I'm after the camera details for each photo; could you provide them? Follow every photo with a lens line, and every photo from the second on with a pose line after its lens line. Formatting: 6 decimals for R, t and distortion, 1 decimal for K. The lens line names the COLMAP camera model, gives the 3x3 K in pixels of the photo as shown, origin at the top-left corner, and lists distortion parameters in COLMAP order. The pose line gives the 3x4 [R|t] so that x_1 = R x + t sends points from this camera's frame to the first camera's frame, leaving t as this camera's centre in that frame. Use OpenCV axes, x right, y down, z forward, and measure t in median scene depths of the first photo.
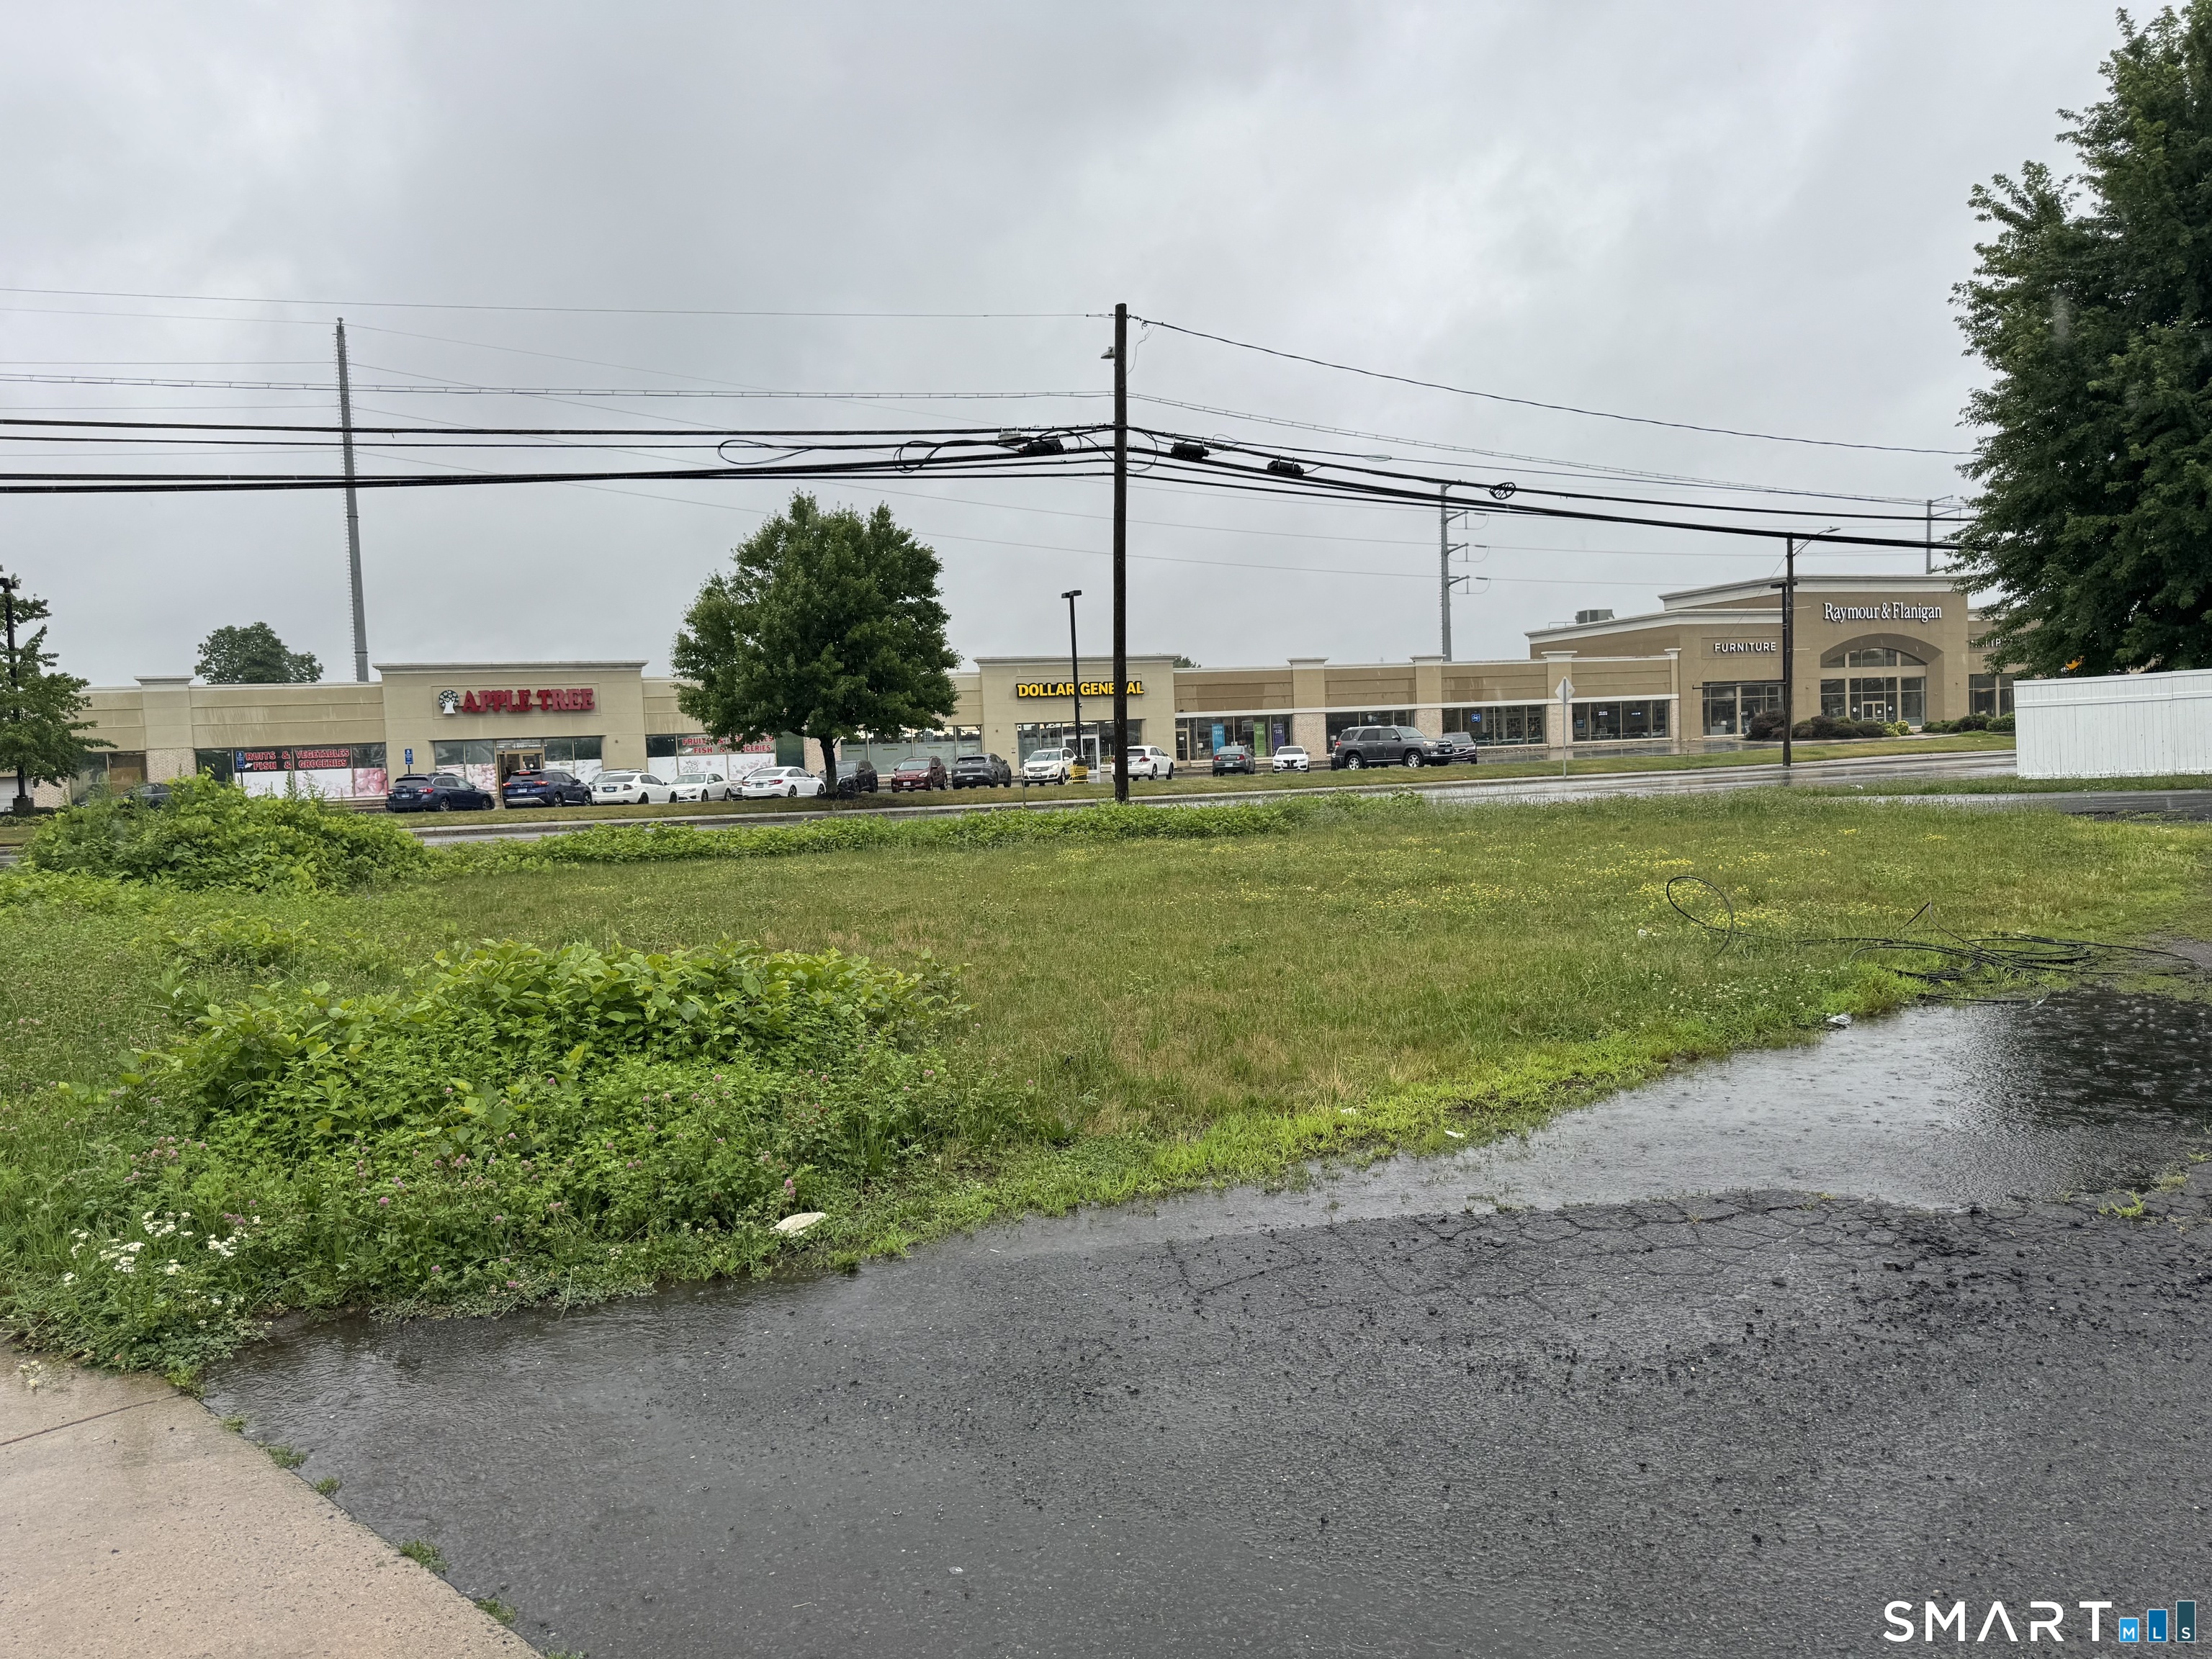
lens RADIAL K [[1582.7, 0, 1094.9], [0, 1582.7, 824.0], [0, 0, 1]] dist [0.055830, -0.056900]
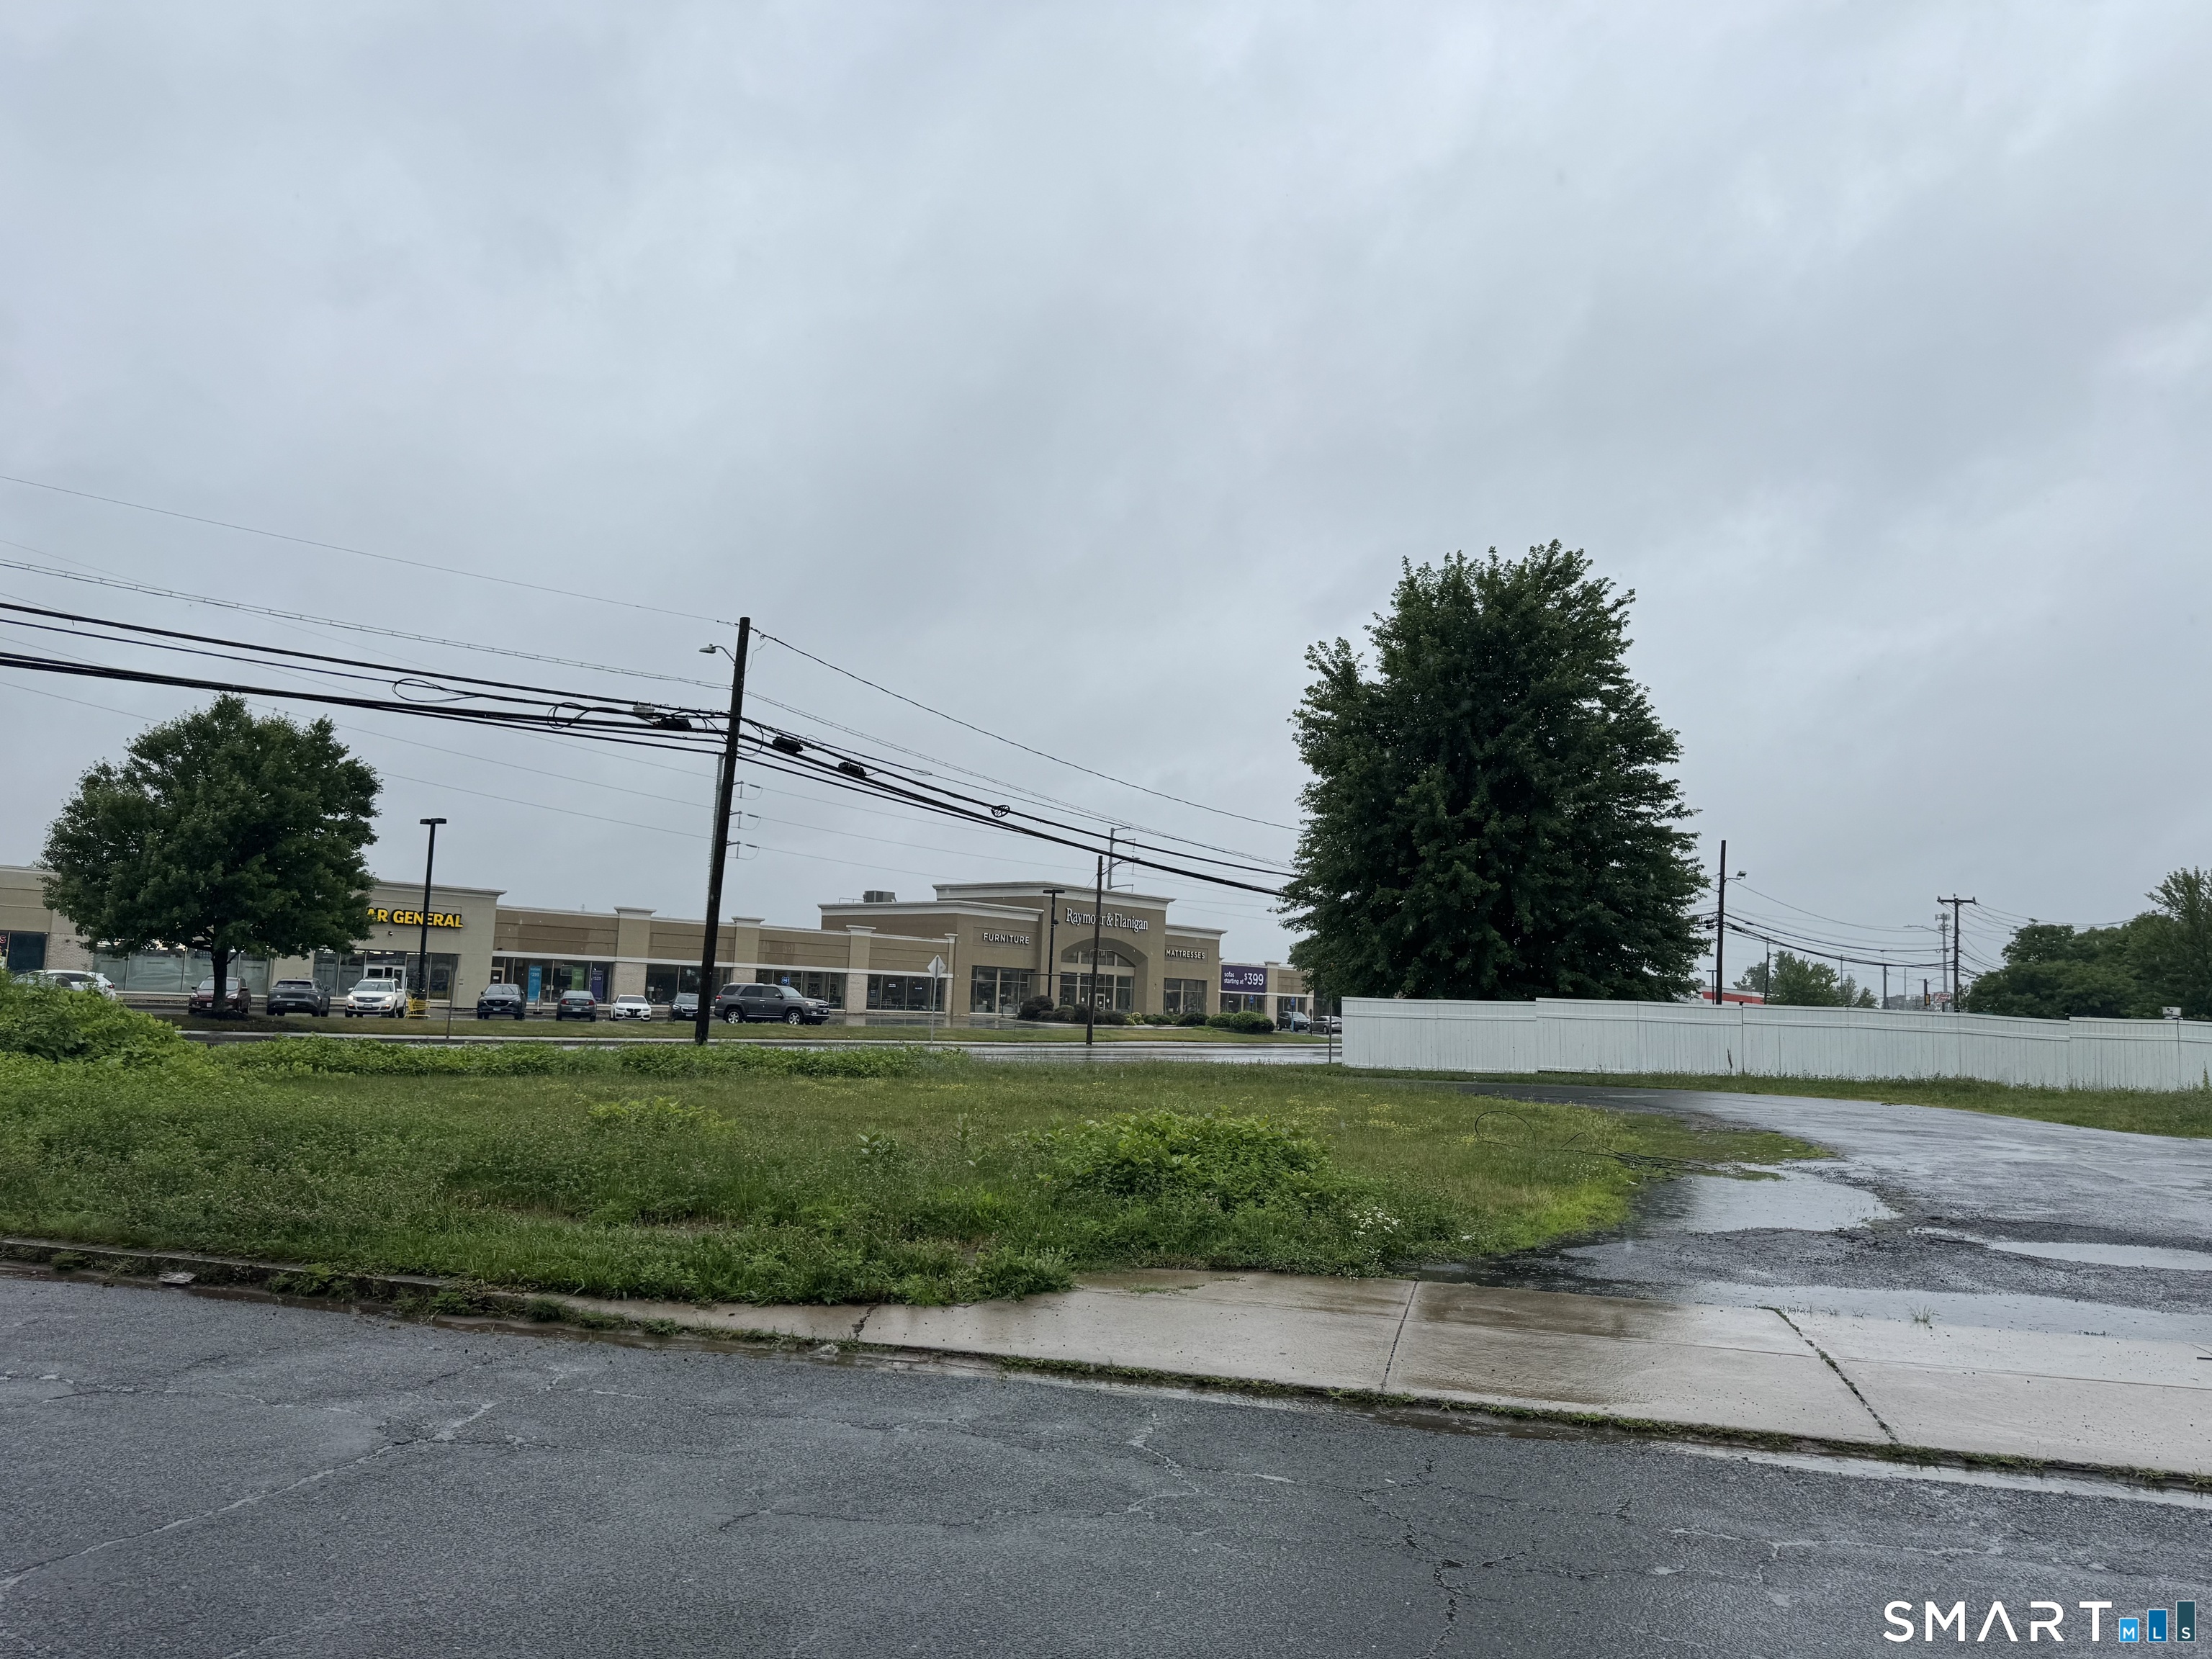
lens RADIAL K [[1582.7, 0, 1096.8], [0, 1582.7, 810.9], [0, 0, 1]] dist [0.055830, -0.056900]
pose [[0.875619, 0.133169, 0.464282, -0.163457], [-0.052381, 0.981753, -0.182804, 0.009870], [-0.480154, 0.135747, 0.866617, -0.074057]]
